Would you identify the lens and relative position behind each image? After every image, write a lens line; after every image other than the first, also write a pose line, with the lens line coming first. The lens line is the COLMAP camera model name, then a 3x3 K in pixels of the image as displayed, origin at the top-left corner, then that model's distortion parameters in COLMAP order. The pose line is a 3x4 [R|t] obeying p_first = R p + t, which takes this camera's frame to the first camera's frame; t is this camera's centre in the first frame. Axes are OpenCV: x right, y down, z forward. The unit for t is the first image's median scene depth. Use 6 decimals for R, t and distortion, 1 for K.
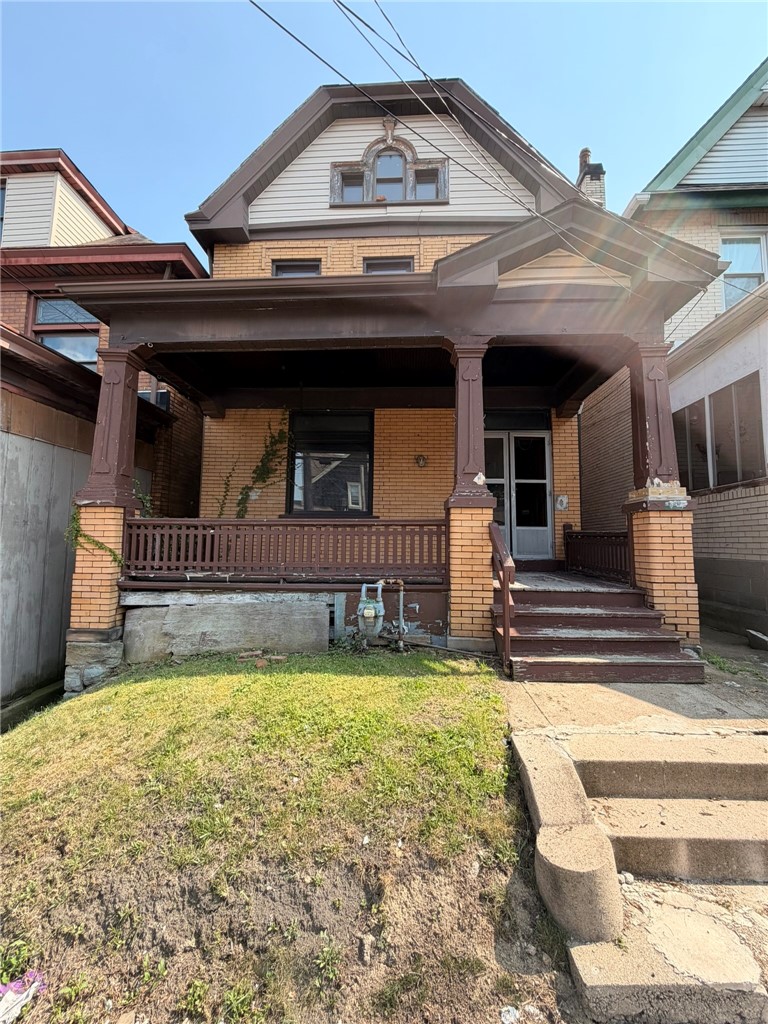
lens RADIAL K [[407.6, 0, 381.6], [0, 407.6, 508.2], [0, 0, 1]] dist [-0.002574, 0.000902]
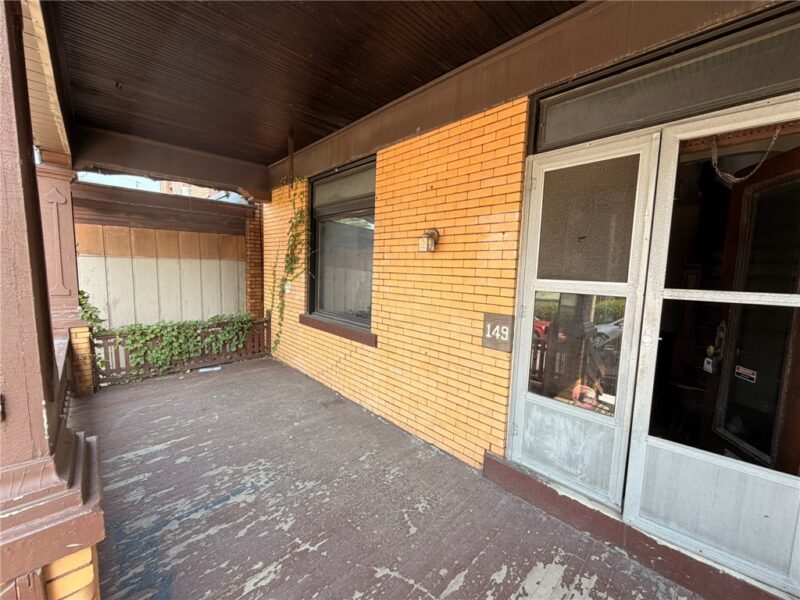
lens RADIAL K [[318.4, 0, 401.8], [0, 318.4, 304.2], [0, 0, 1]] dist [-0.002574, 0.000902]
pose [[0.727427, 0.086513, -0.680710, 0.337969], [0.039590, 0.985076, 0.167502, -0.103654], [0.685042, -0.148795, 0.713146, 0.672465]]
